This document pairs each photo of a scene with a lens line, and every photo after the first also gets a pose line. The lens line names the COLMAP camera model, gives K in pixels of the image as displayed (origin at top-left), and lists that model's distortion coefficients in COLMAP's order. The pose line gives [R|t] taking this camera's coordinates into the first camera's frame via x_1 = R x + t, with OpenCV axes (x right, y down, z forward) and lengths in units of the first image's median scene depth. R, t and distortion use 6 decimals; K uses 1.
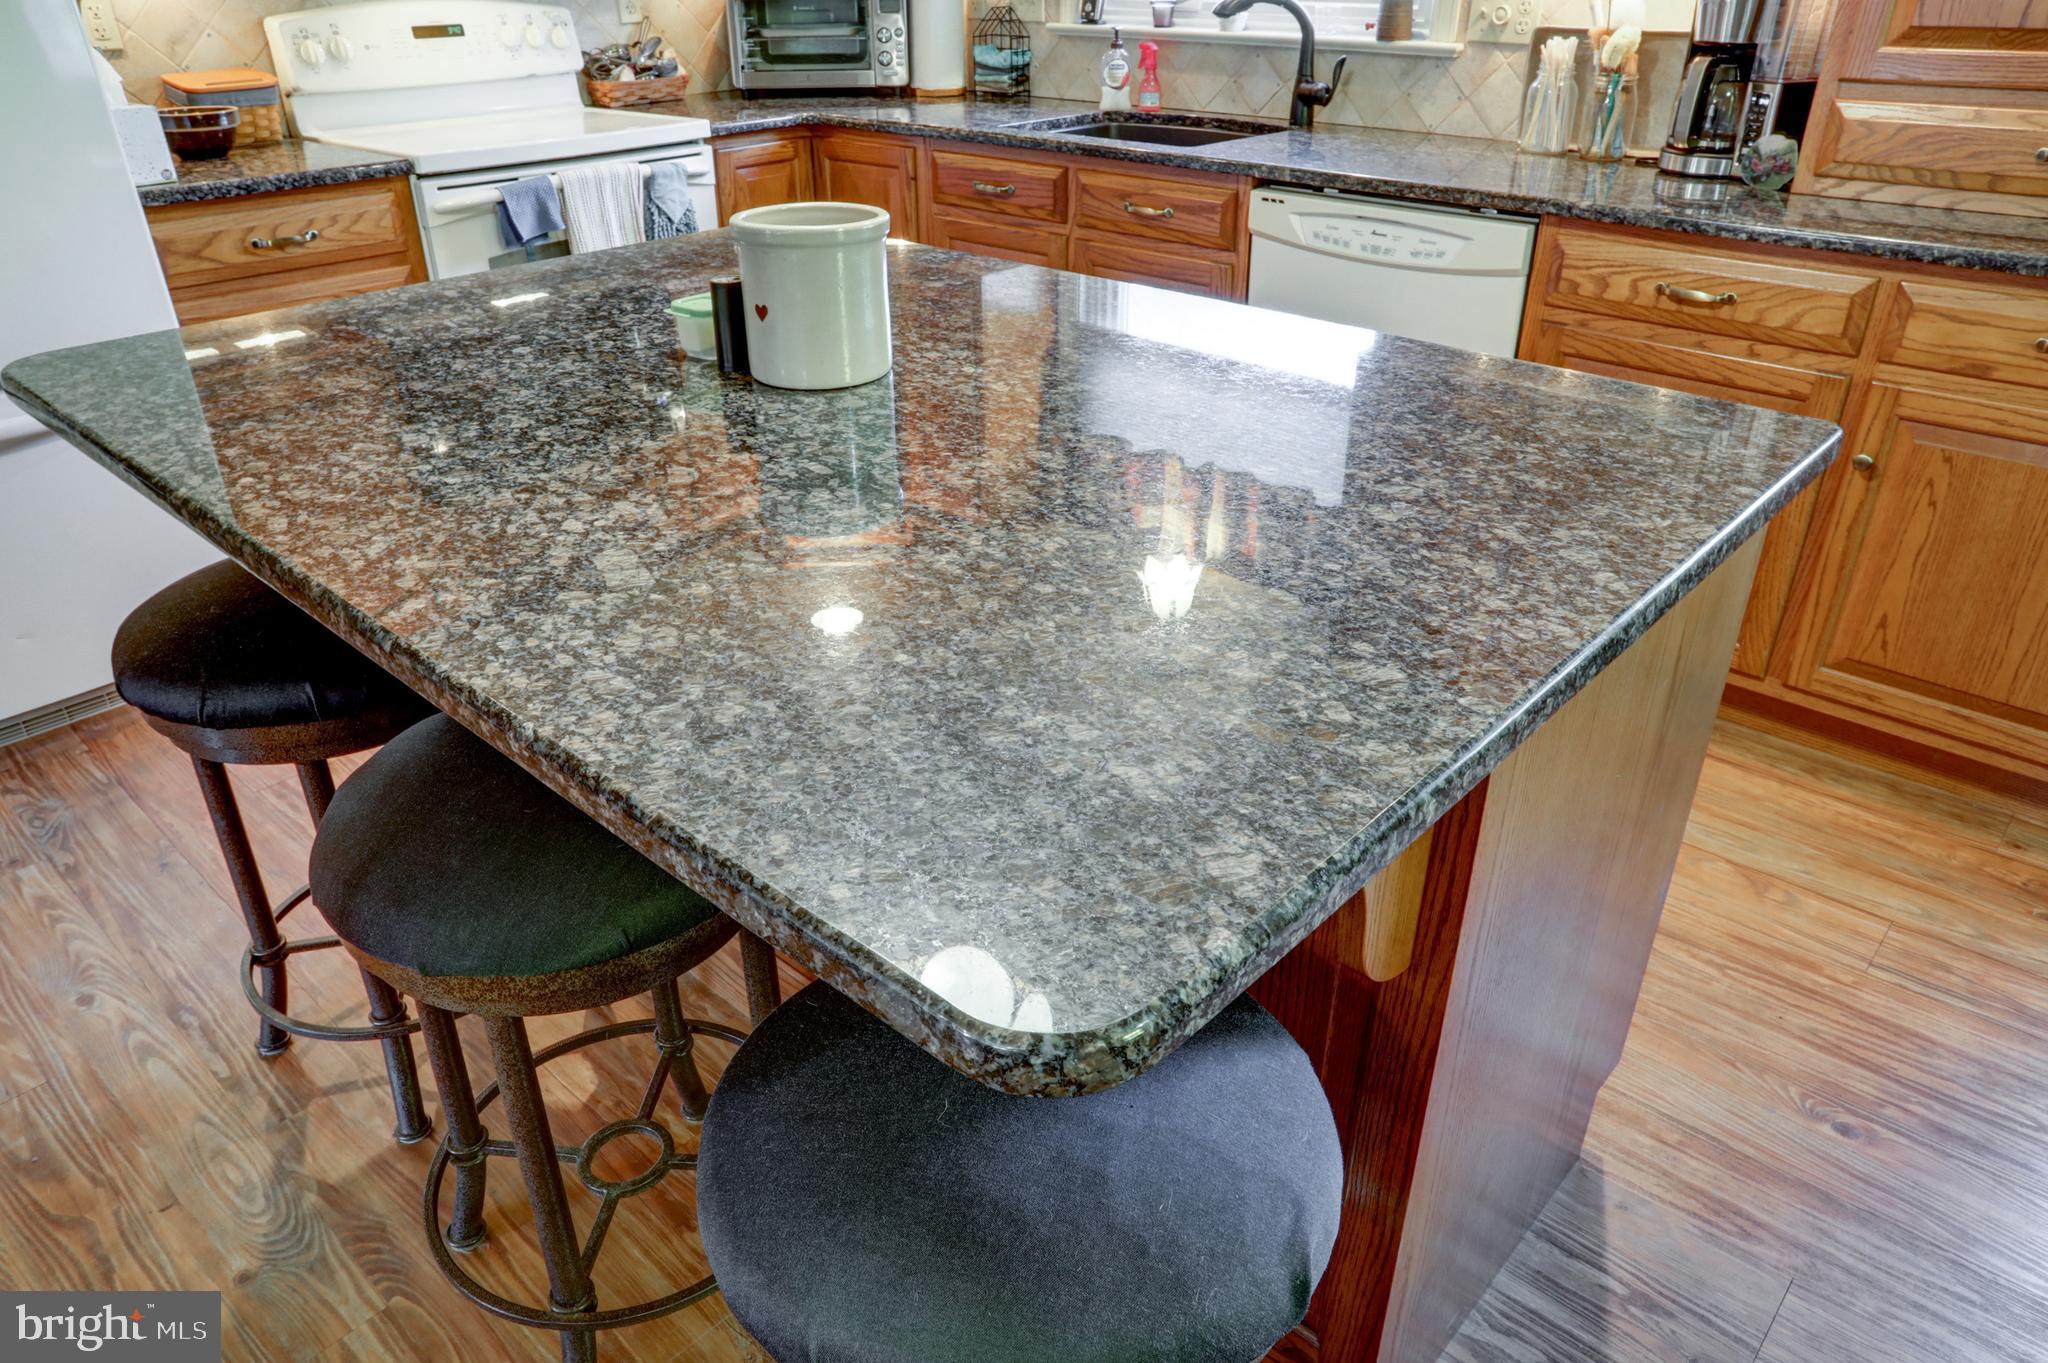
lens RADIAL K [[1384.2, 0, 1025.5], [0, 1384.2, 672.3], [0, 0, 1]] dist [-0.071744, 0.066784]
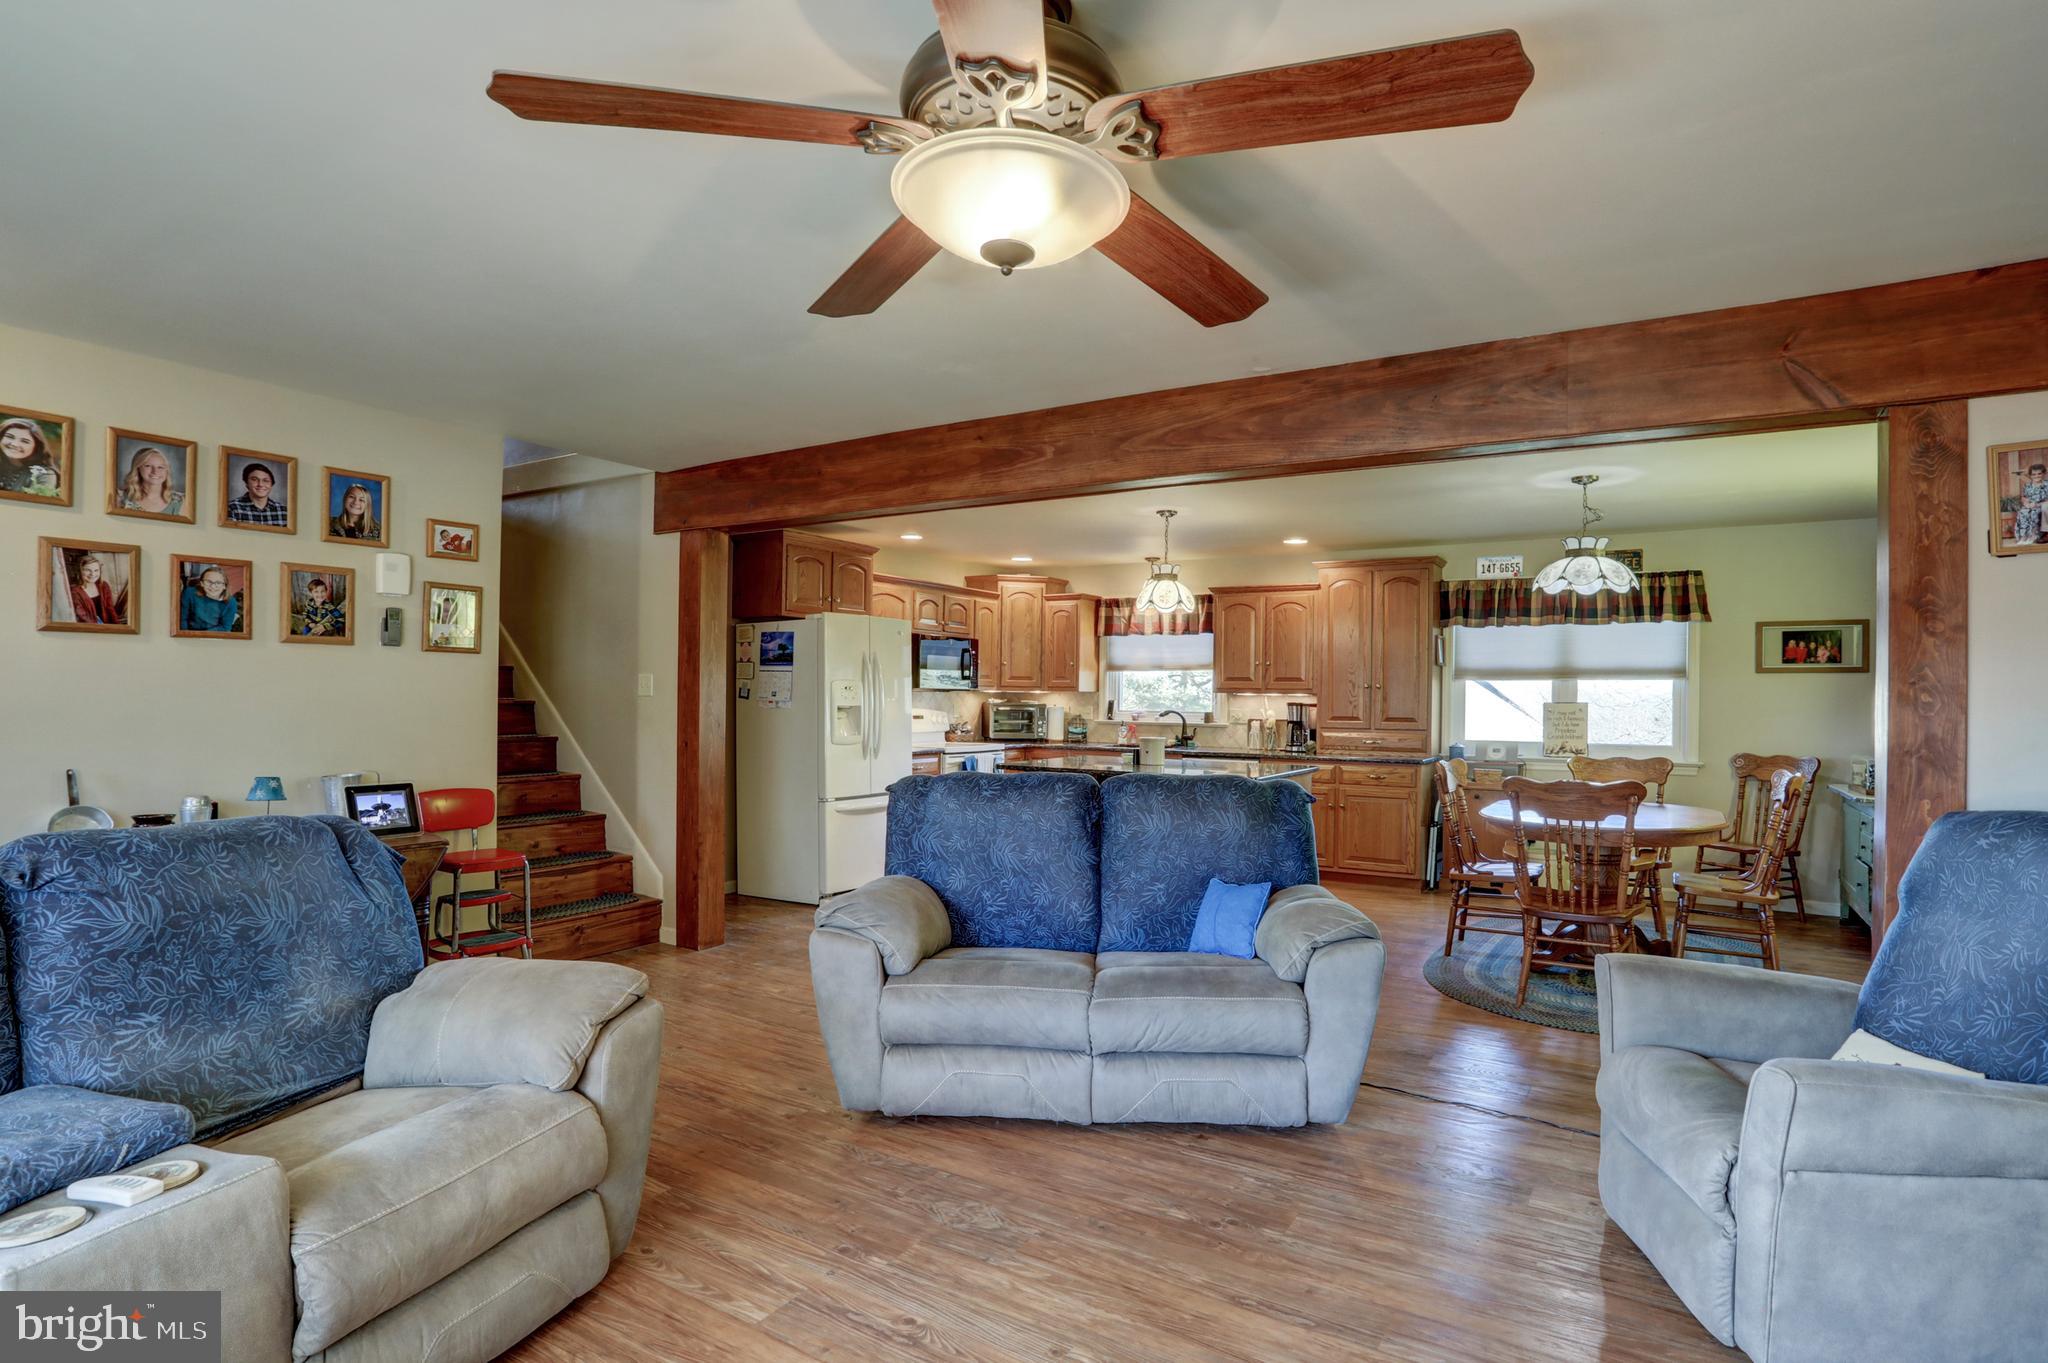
lens RADIAL K [[1030.1, 0, 1058.7], [0, 1030.1, 691.3], [0, 0, 1]] dist [-0.077312, 0.035732]
pose [[0.979467, 0.018439, 0.200758, -0.686980], [0.079222, 0.880500, -0.467380, 0.722108], [-0.185385, 0.473688, 0.860960, -1.342263]]
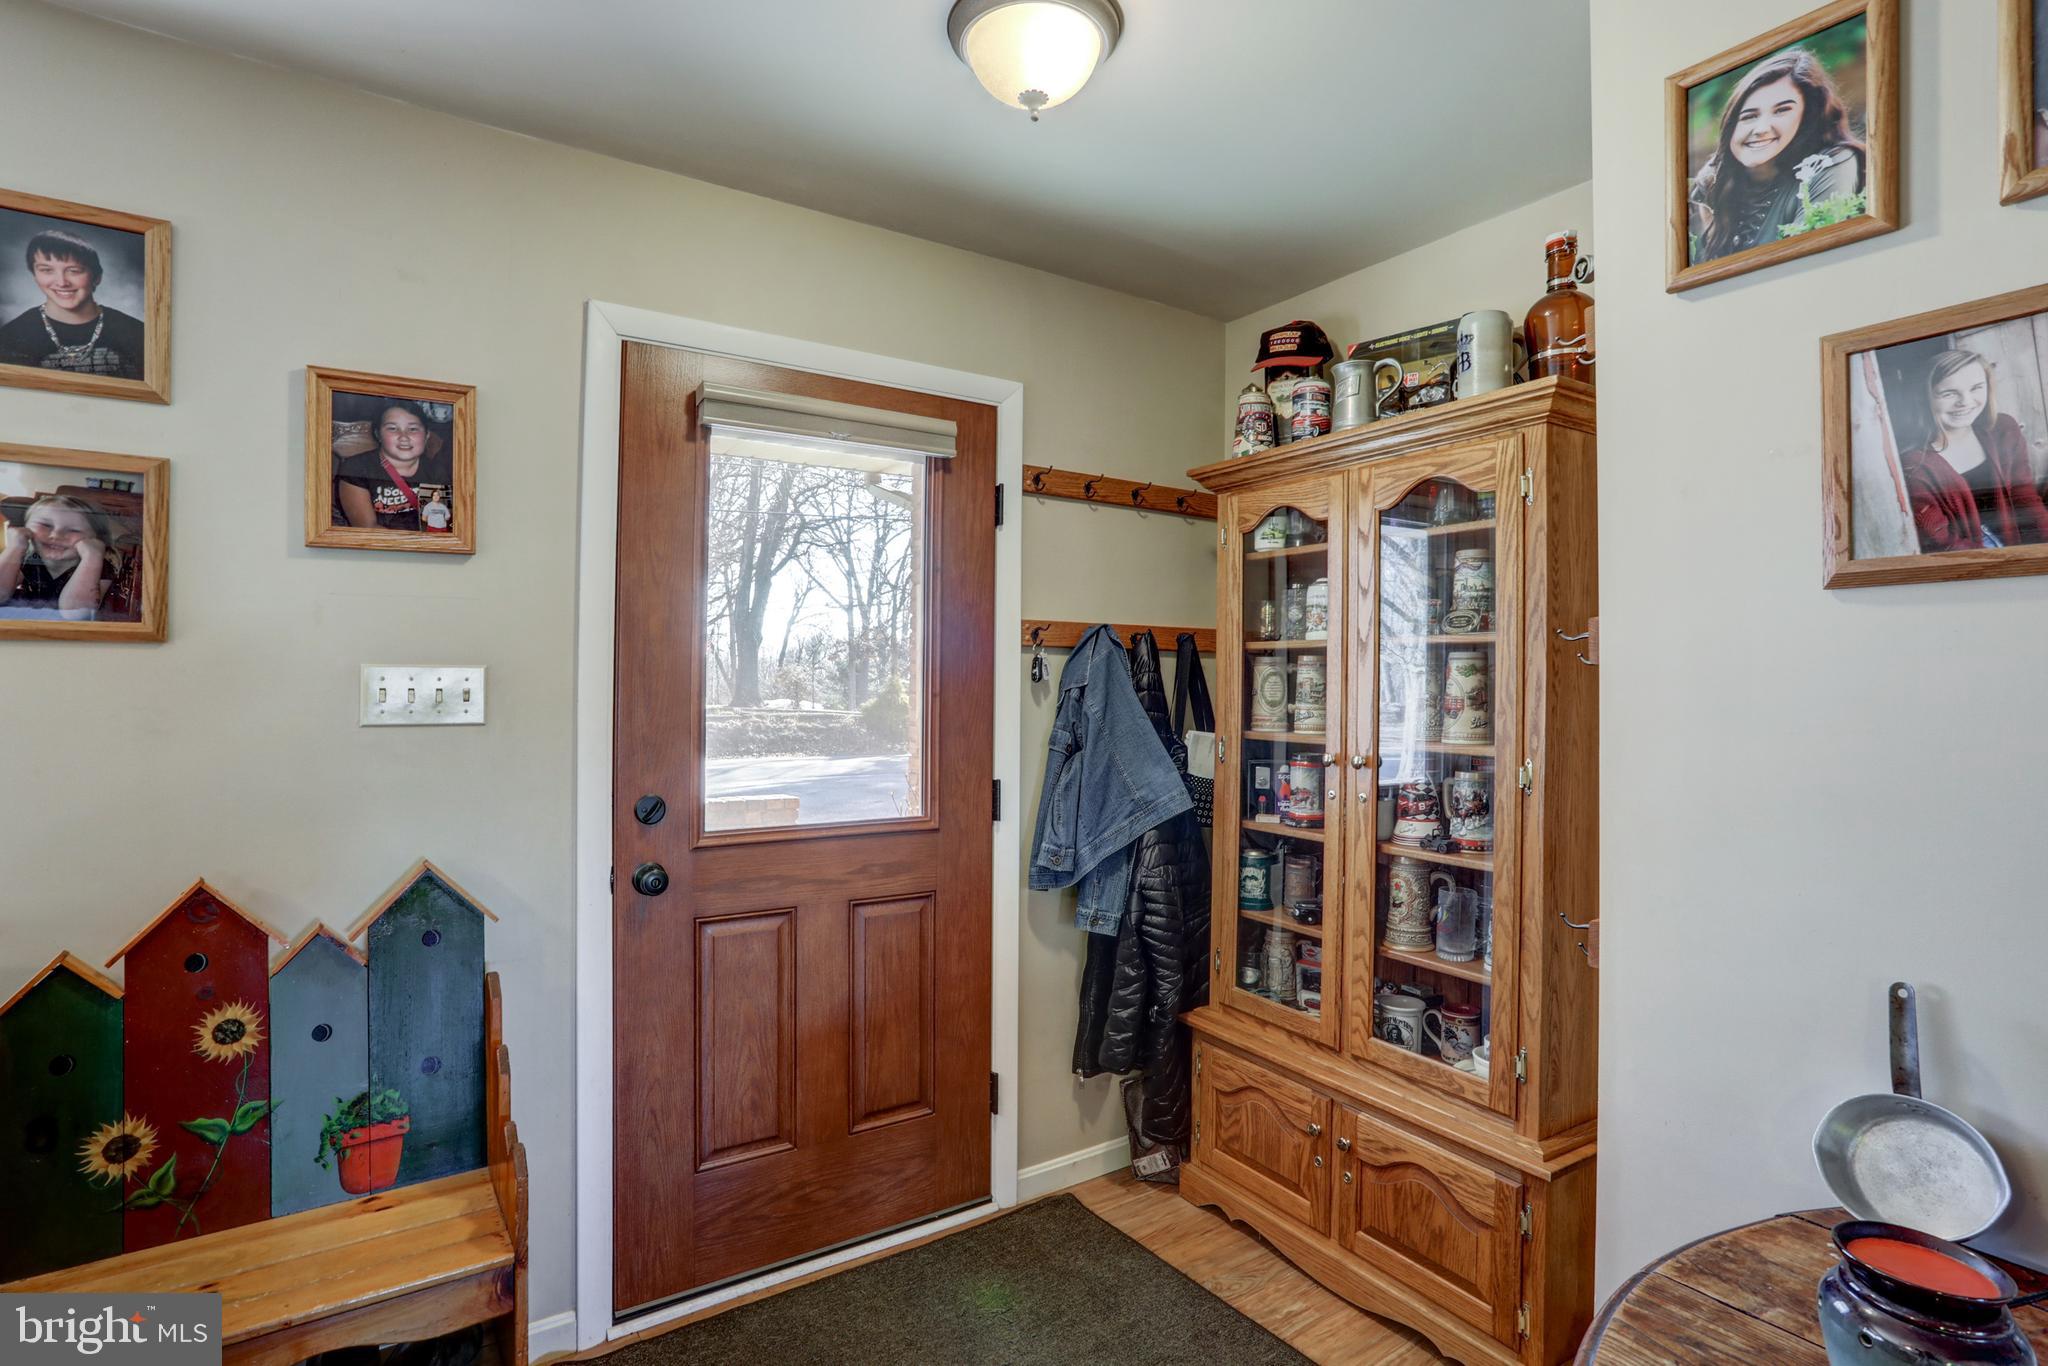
lens RADIAL K [[999.3, 0, 1020.7], [0, 999.3, 675.5], [0, 0, 1]] dist [-0.071166, 0.031222]
pose [[-0.236855, -0.003350, -0.971539, -1.111659], [-0.461856, 0.880162, 0.109562, 0.201254], [0.854745, 0.474661, -0.210019, -0.402256]]
